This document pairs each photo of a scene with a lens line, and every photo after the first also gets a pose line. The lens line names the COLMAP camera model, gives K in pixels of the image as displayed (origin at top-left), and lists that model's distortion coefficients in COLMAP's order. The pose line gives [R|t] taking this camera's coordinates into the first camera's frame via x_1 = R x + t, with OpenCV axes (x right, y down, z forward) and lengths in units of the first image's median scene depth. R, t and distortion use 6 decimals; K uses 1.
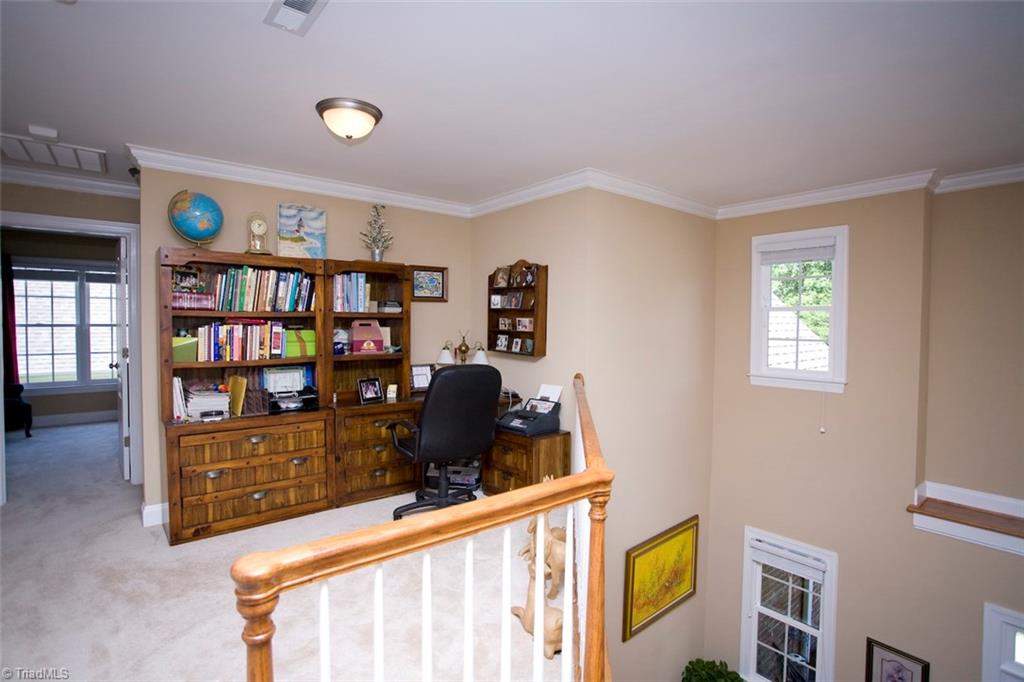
lens RADIAL K [[497.8, 0, 495.3], [0, 497.8, 332.6], [0, 0, 1]] dist [-0.047197, 0.011524]
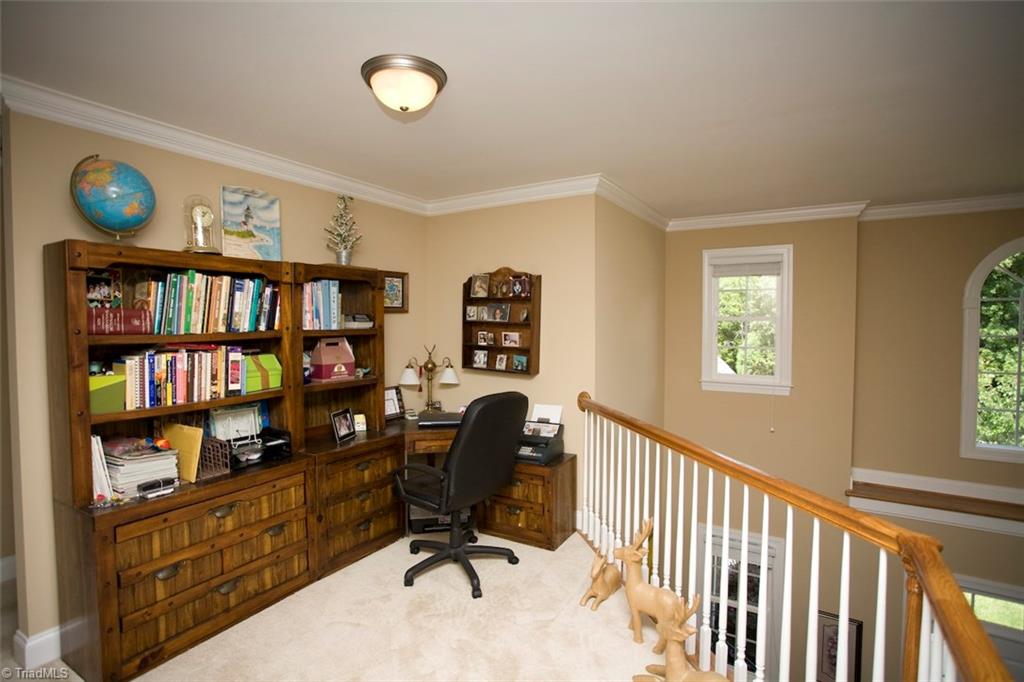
lens RADIAL K [[497.8, 0, 513.3], [0, 497.8, 336.3], [0, 0, 1]] dist [-0.047197, 0.011524]
pose [[0.944709, -0.017766, 0.327427, -0.275257], [0.014258, 0.999812, 0.013113, -0.038454], [-0.327599, -0.007720, 0.944785, 0.162825]]
